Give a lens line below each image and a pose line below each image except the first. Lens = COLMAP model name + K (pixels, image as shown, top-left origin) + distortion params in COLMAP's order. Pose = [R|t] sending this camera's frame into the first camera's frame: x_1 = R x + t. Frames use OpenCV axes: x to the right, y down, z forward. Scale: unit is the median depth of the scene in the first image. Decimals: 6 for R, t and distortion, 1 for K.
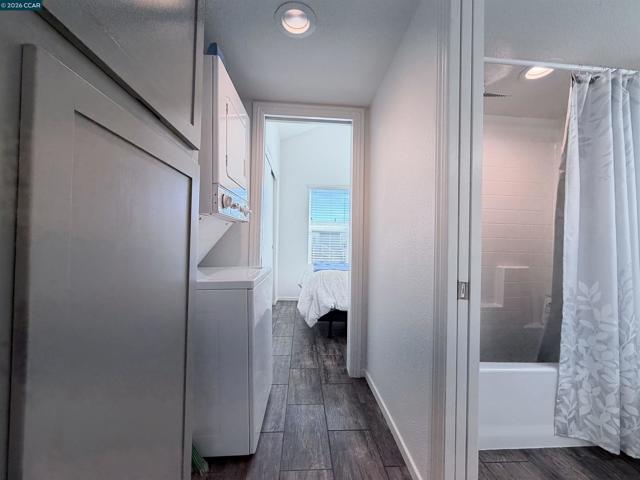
lens RADIAL K [[254.4, 0, 320.0], [0, 254.4, 240.0], [0, 0, 1]] dist [-0.001156, 0.000074]
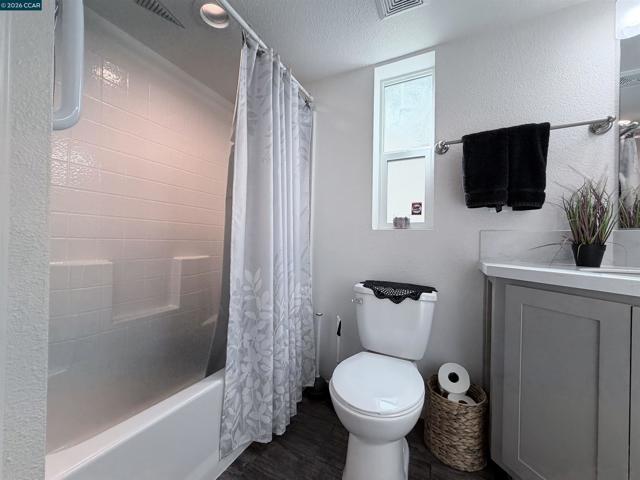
lens RADIAL K [[254.4, 0, 320.0], [0, 254.4, 240.0], [0, 0, 1]] dist [-0.001156, 0.000074]
pose [[0.499861, -0.008449, 0.866064, 0.381357], [-0.021263, 0.999531, 0.022023, 0.031805], [-0.865844, -0.029423, 0.499447, 0.330945]]
